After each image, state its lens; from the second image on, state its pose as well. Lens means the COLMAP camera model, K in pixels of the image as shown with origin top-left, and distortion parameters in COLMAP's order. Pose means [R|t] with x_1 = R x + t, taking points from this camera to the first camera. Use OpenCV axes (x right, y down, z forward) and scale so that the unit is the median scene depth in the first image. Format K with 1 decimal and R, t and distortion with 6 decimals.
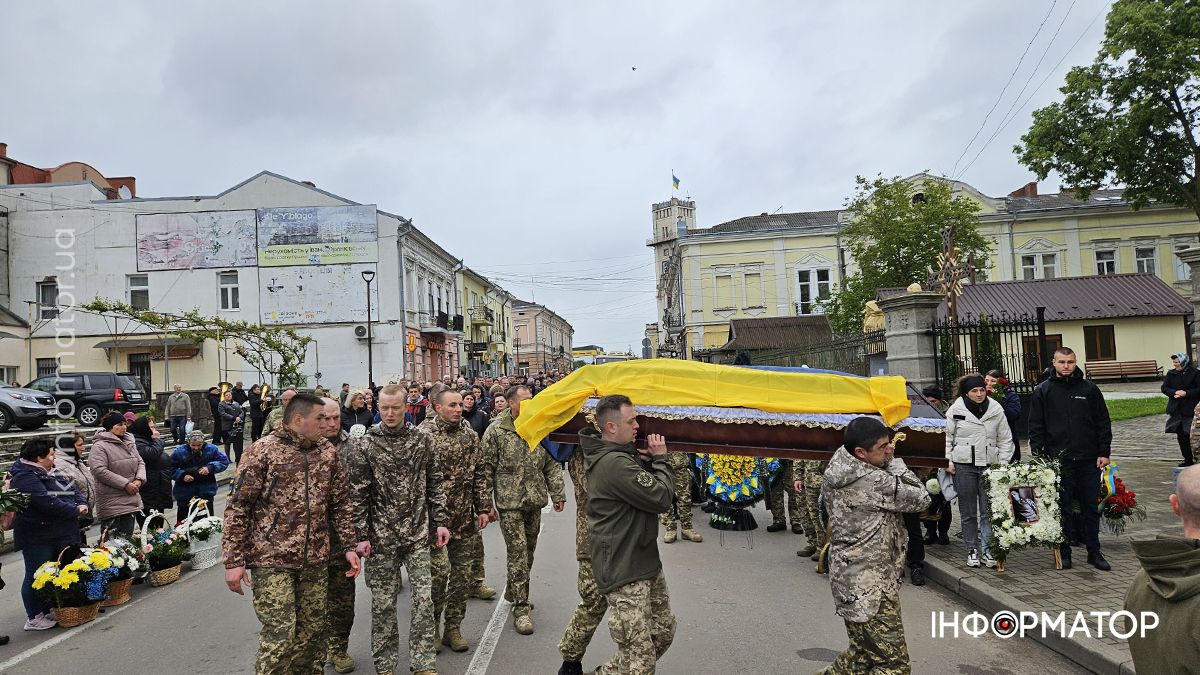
lens RADIAL K [[836.9, 0, 603.1], [0, 836.9, 351.6], [0, 0, 1]] dist [0.093588, -0.092819]
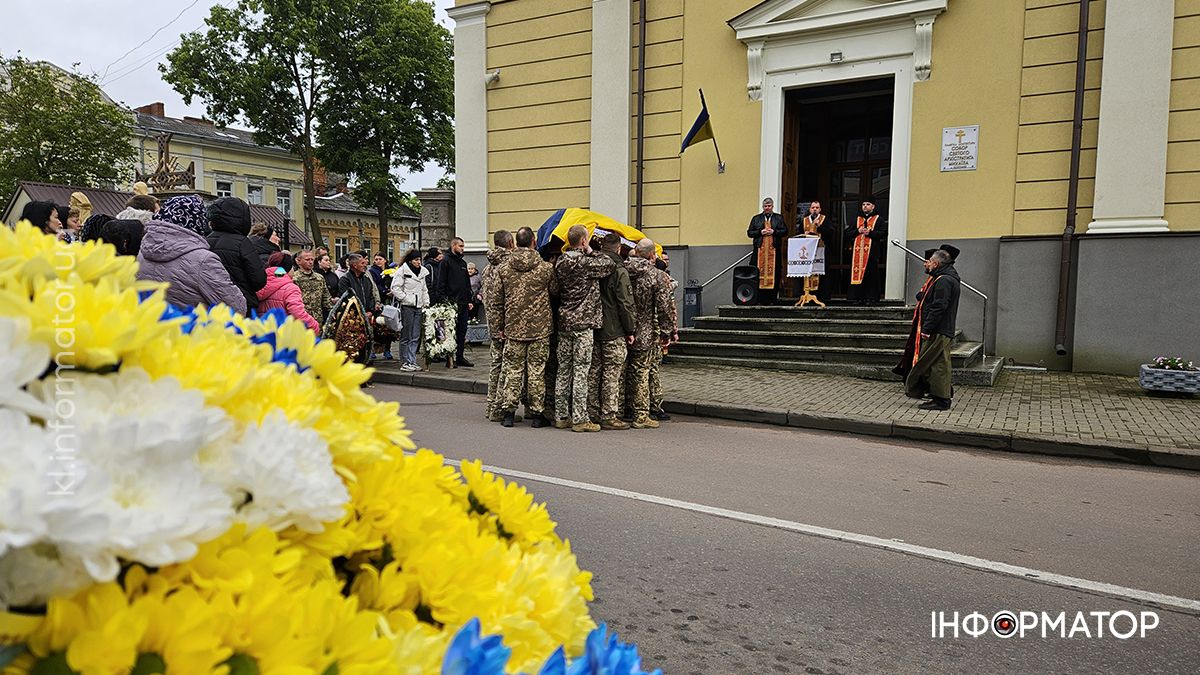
lens RADIAL K [[836.9, 0, 603.1], [0, 836.9, 351.6], [0, 0, 1]] dist [0.093588, -0.092819]
pose [[0.521520, 0.000866, 0.853239, -0.121426], [-0.073156, 0.996362, 0.043704, 0.021266], [-0.850097, -0.085212, 0.519686, -0.018276]]
